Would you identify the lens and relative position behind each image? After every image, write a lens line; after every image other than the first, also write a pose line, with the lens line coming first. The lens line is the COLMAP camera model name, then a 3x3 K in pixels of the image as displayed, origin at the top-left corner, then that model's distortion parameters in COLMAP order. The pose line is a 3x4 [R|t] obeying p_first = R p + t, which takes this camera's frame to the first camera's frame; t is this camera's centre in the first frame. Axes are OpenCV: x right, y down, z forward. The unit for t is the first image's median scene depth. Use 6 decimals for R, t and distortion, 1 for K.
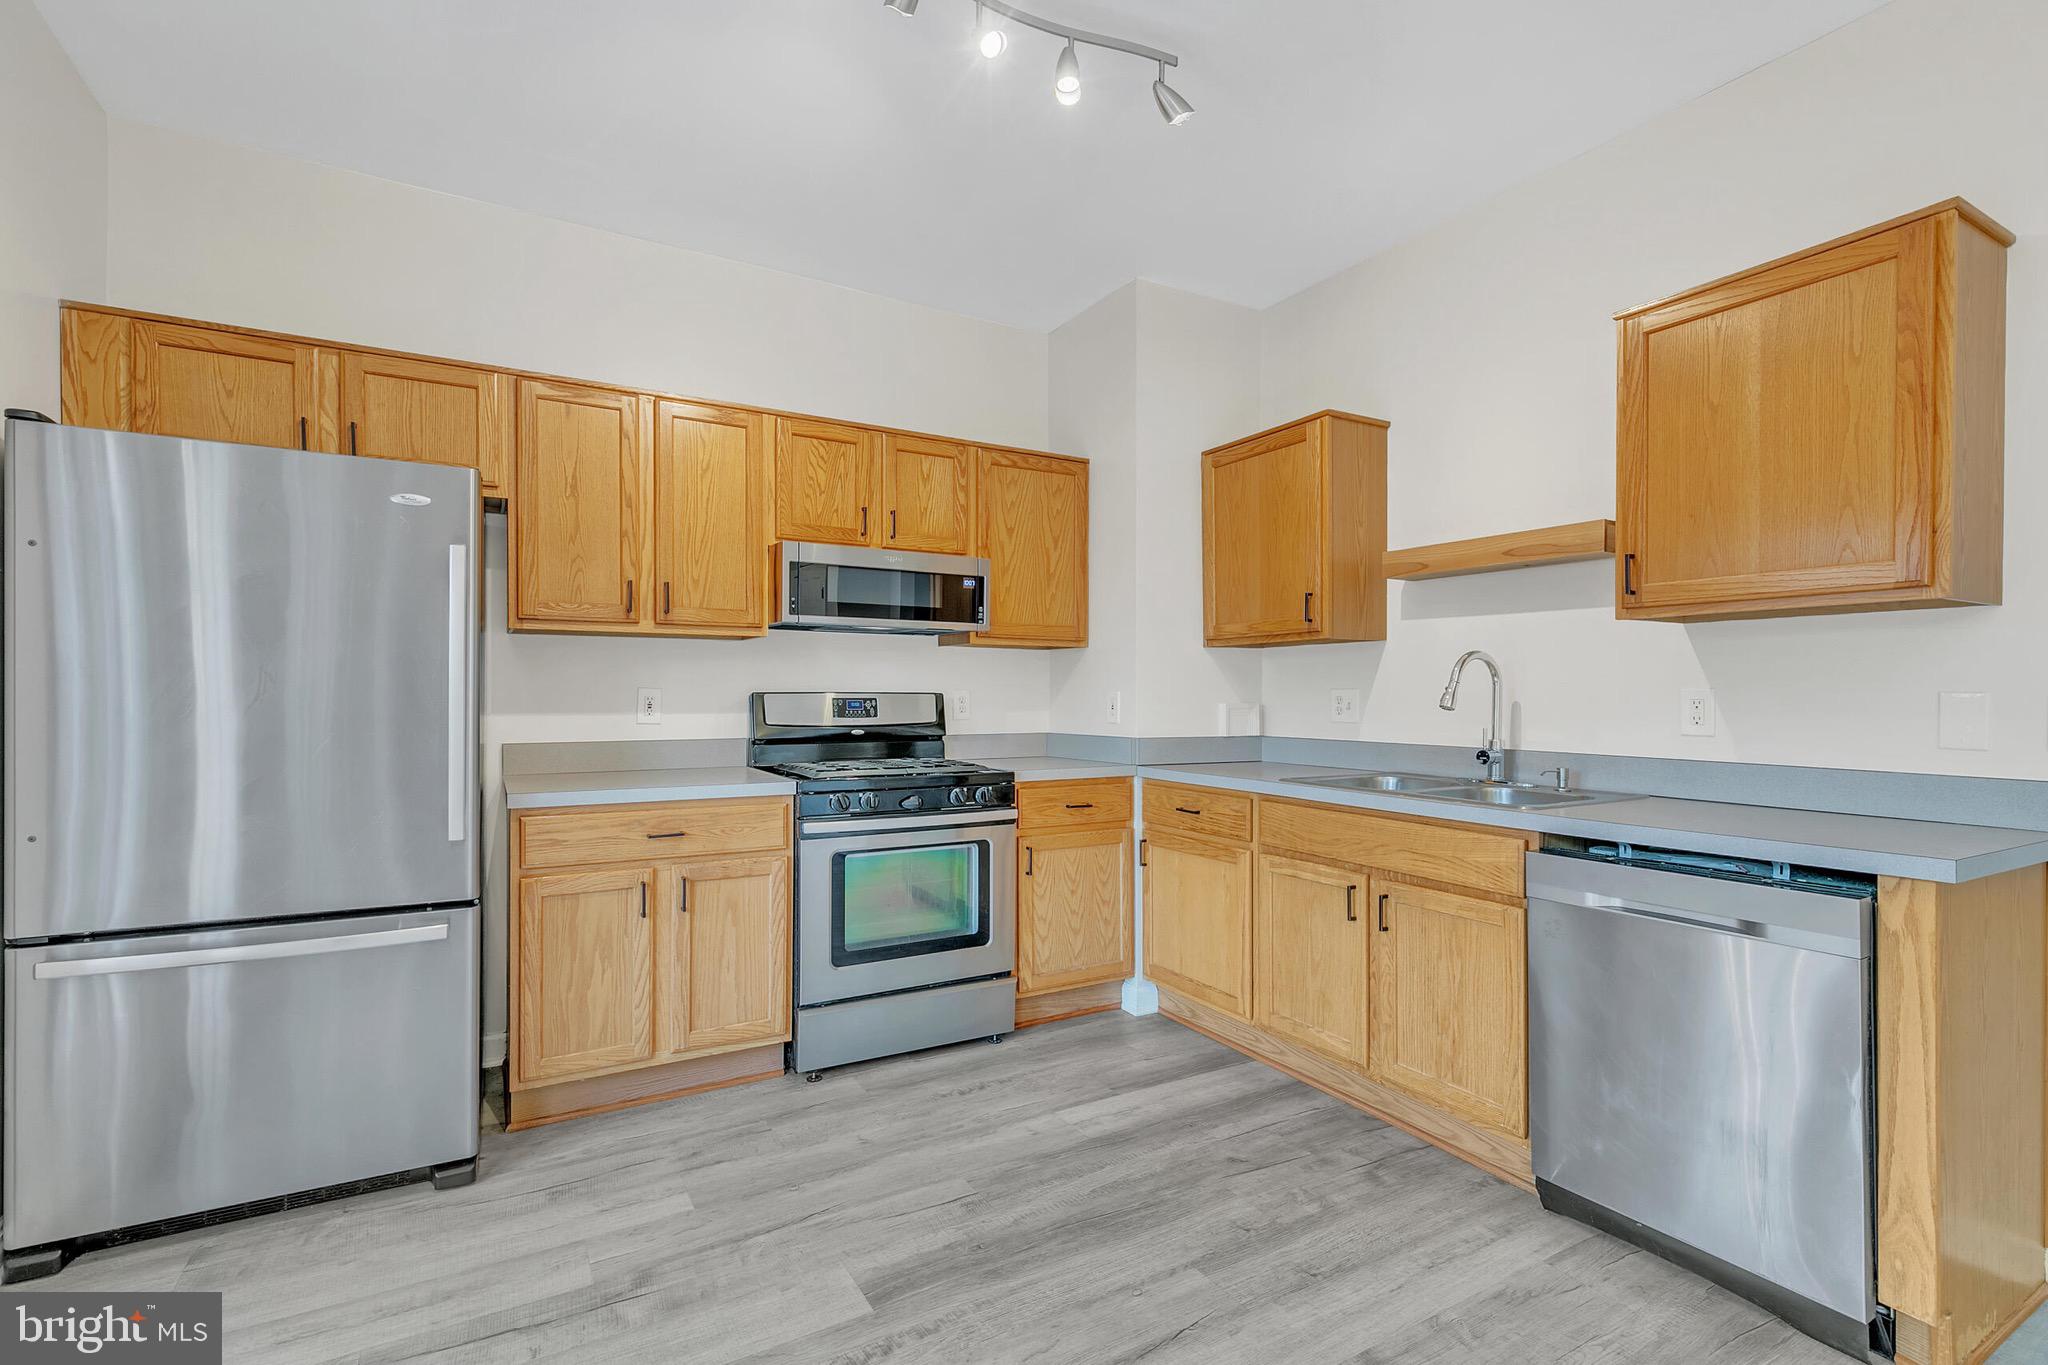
lens RADIAL K [[939.9, 0, 1015.0], [0, 939.9, 700.9], [0, 0, 1]] dist [0.010422, -0.003108]
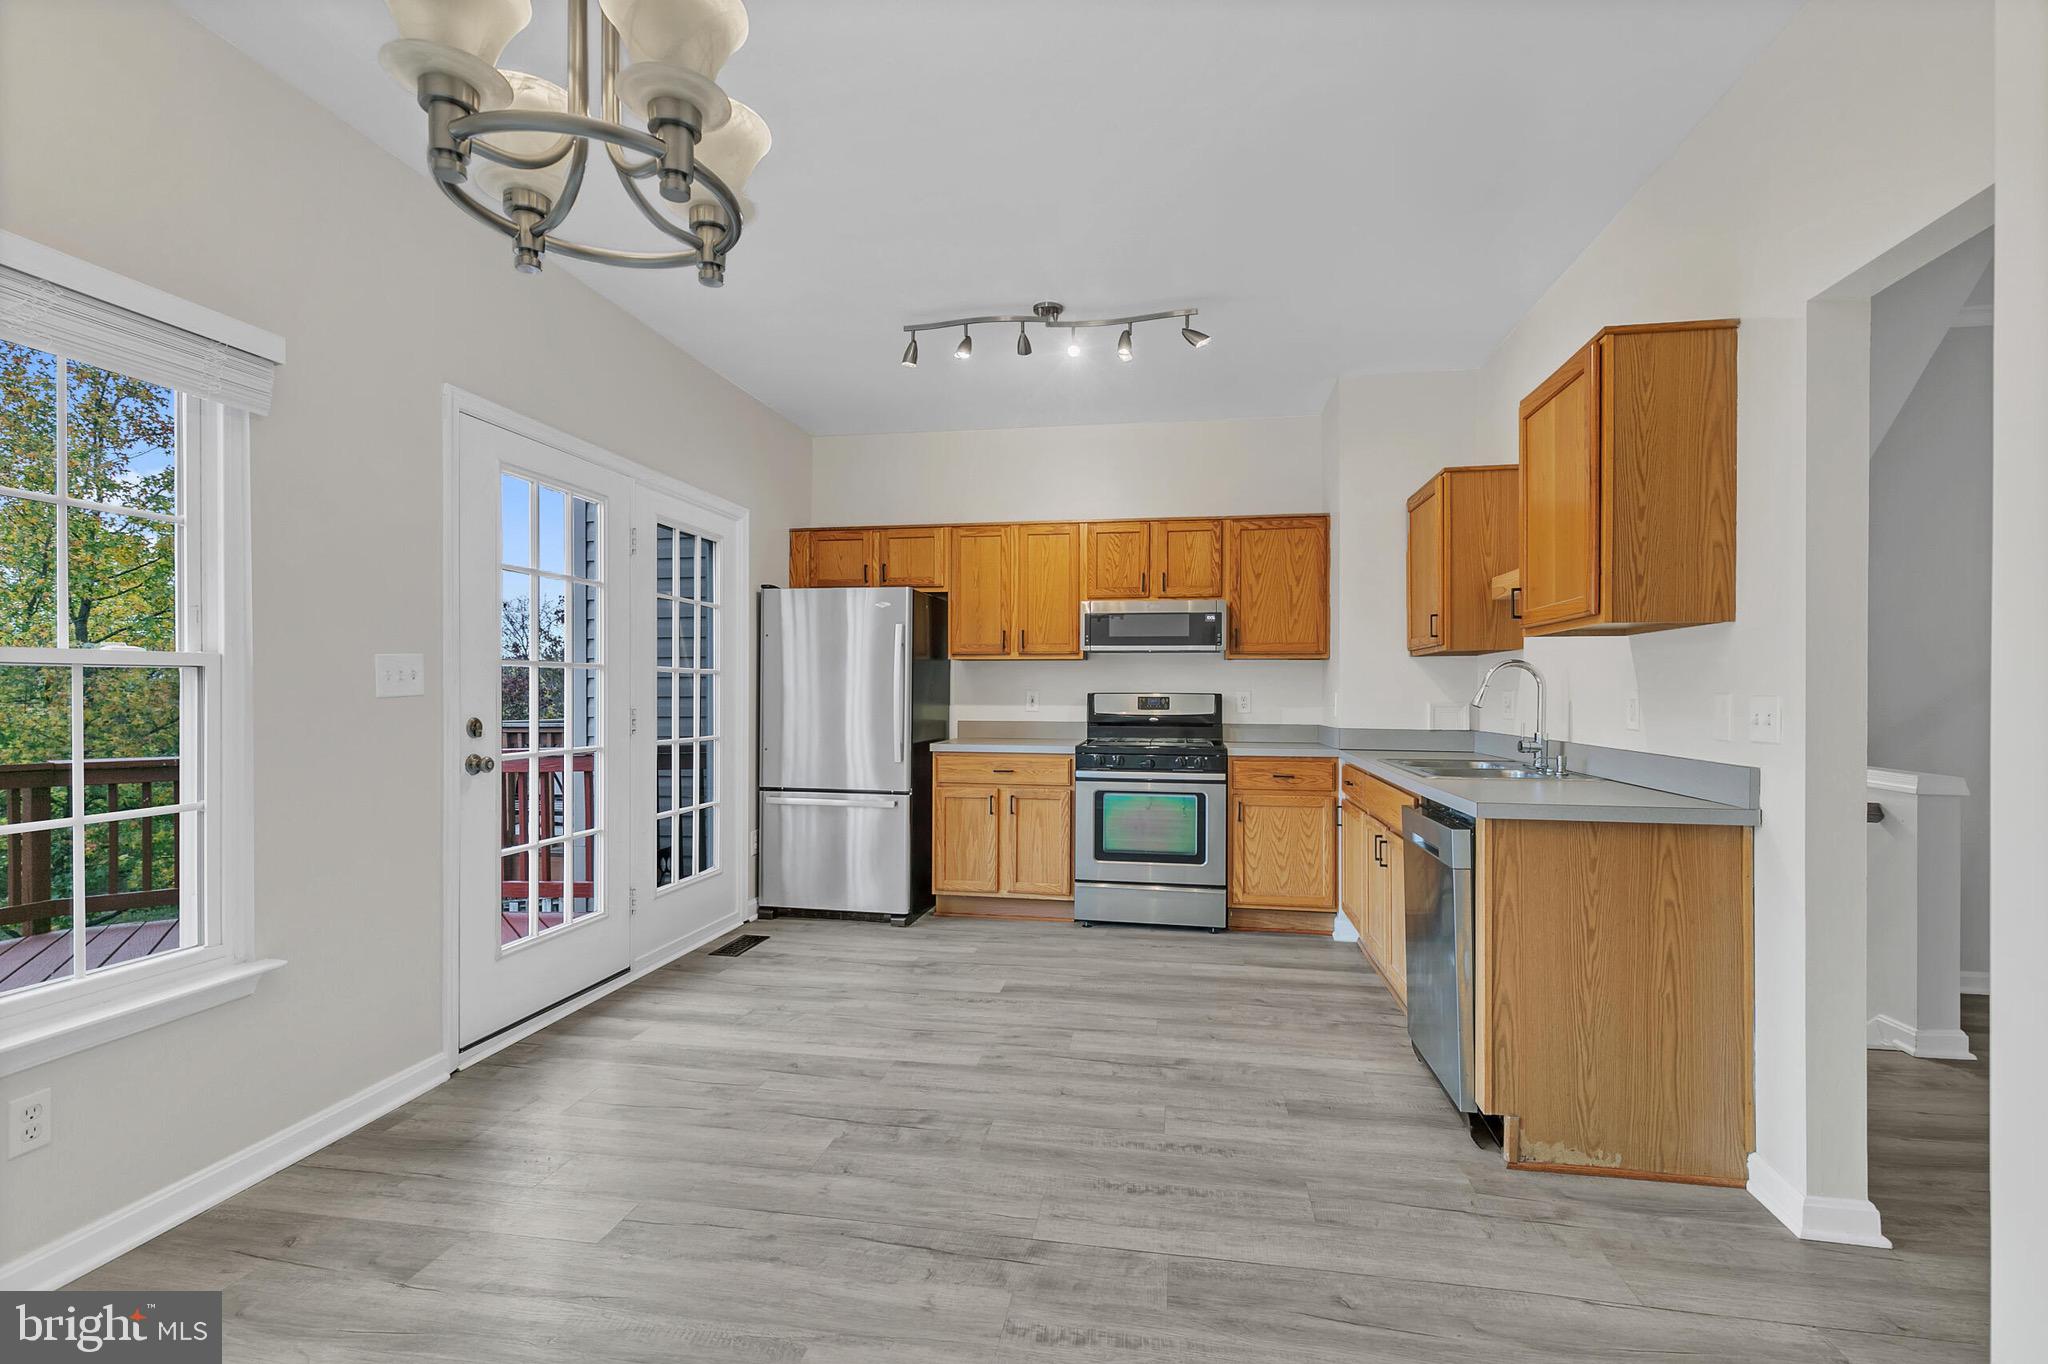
lens RADIAL K [[939.9, 0, 1010.5], [0, 939.9, 691.7], [0, 0, 1]] dist [0.010422, -0.003108]
pose [[0.762788, -0.000319, -0.646649, 0.790290], [-0.006213, 0.999950, -0.007821, 0.002462], [0.646619, 0.009983, 0.762748, -0.369888]]
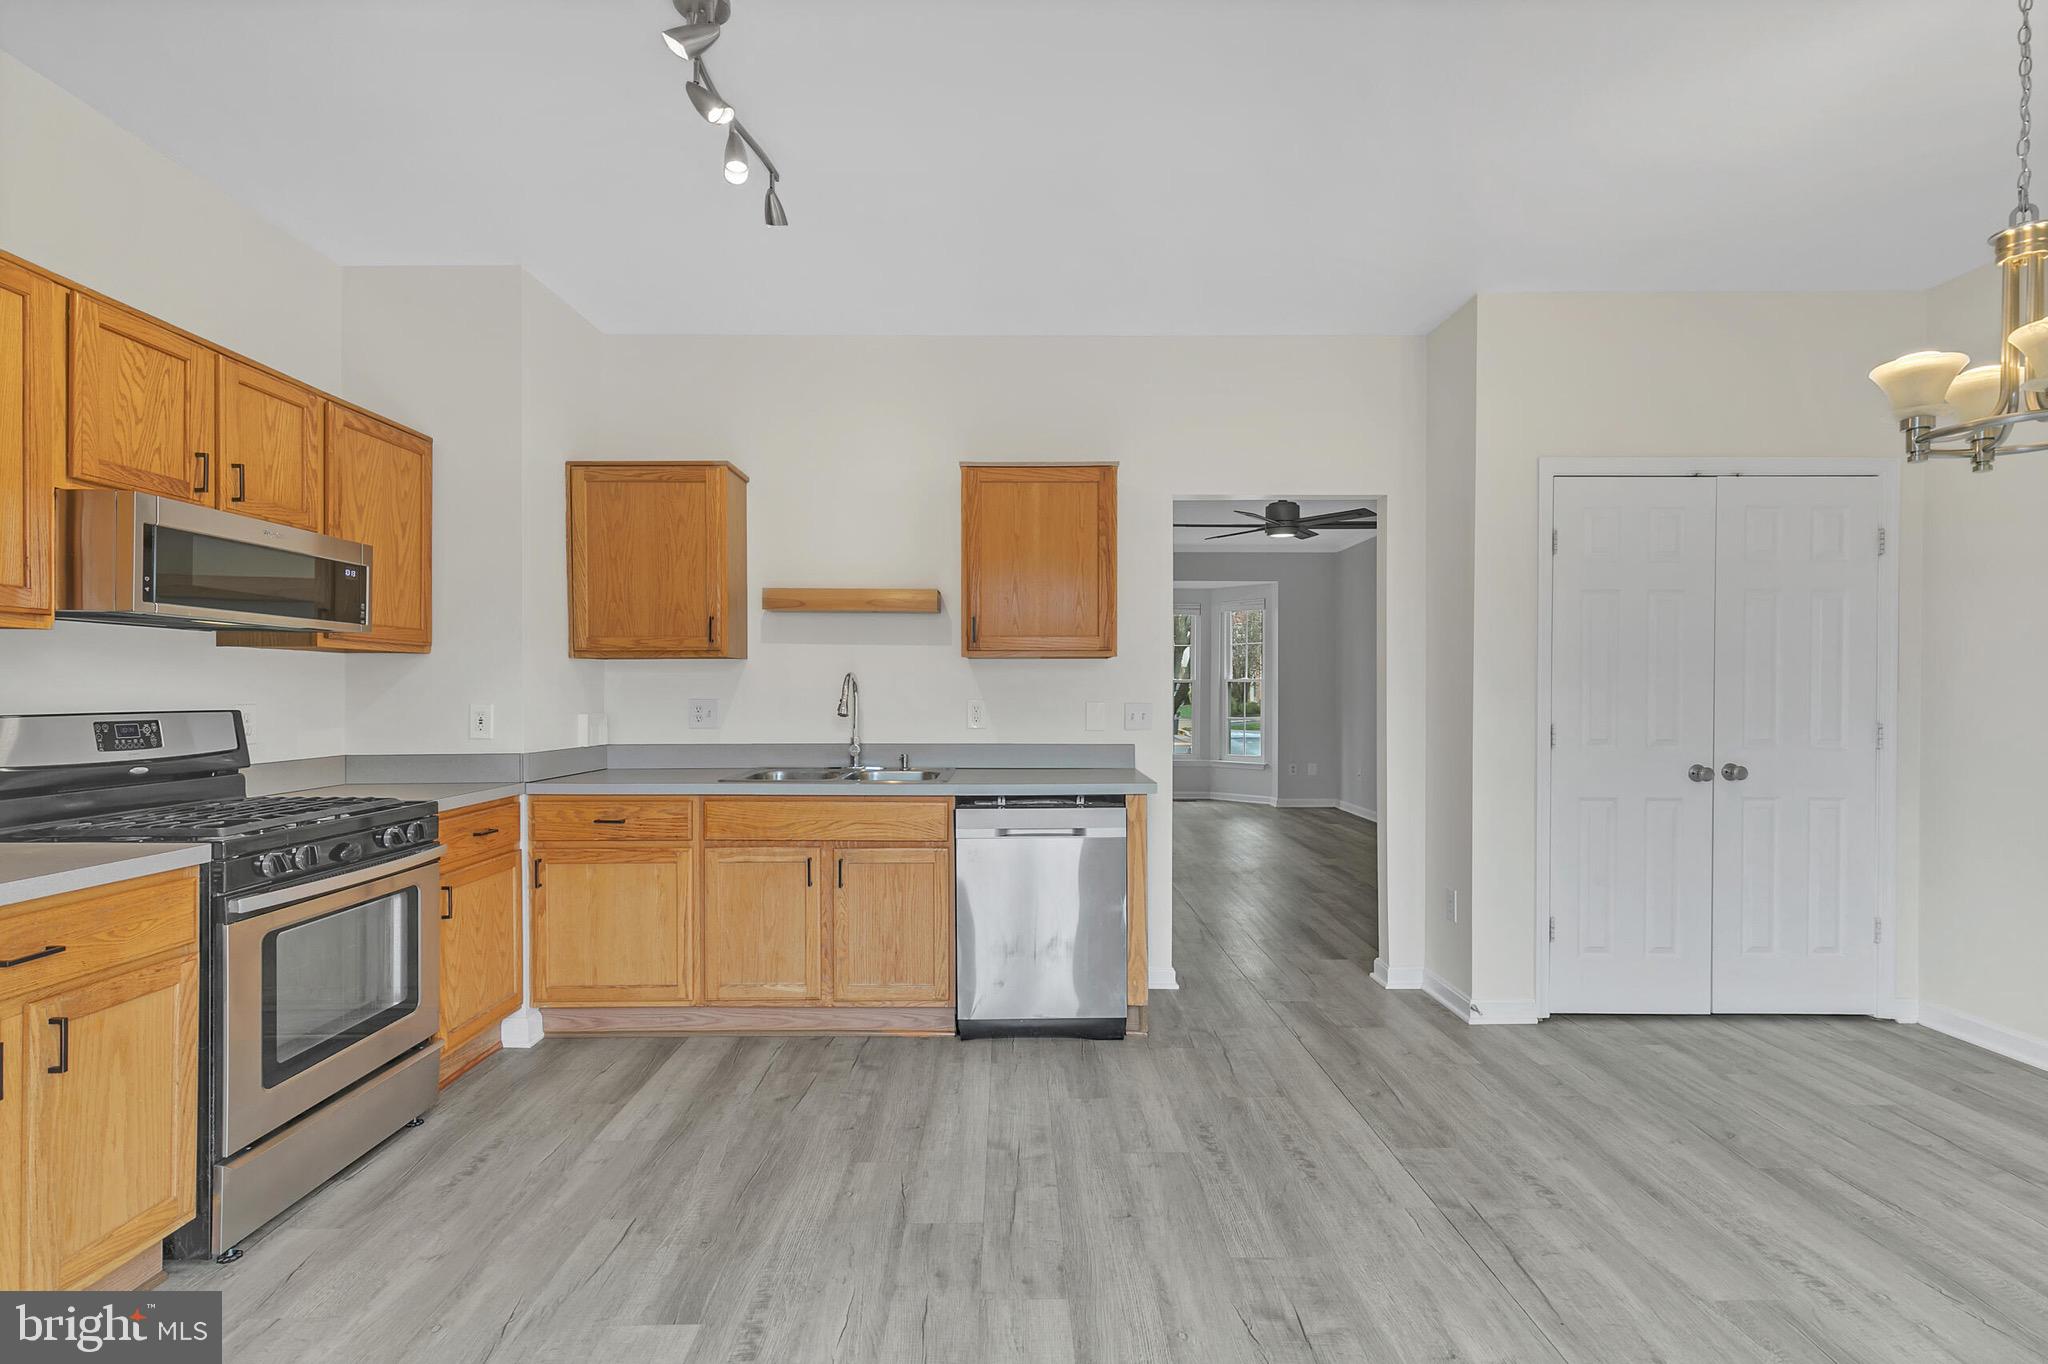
lens RADIAL K [[939.9, 0, 1024.1], [0, 939.9, 689.9], [0, 0, 1]] dist [0.010422, -0.003108]
pose [[0.484832, -0.002740, 0.874603, -0.573966], [0.008768, 0.999960, -0.001728, -0.023228], [-0.874563, 0.008507, 0.484837, 0.127554]]
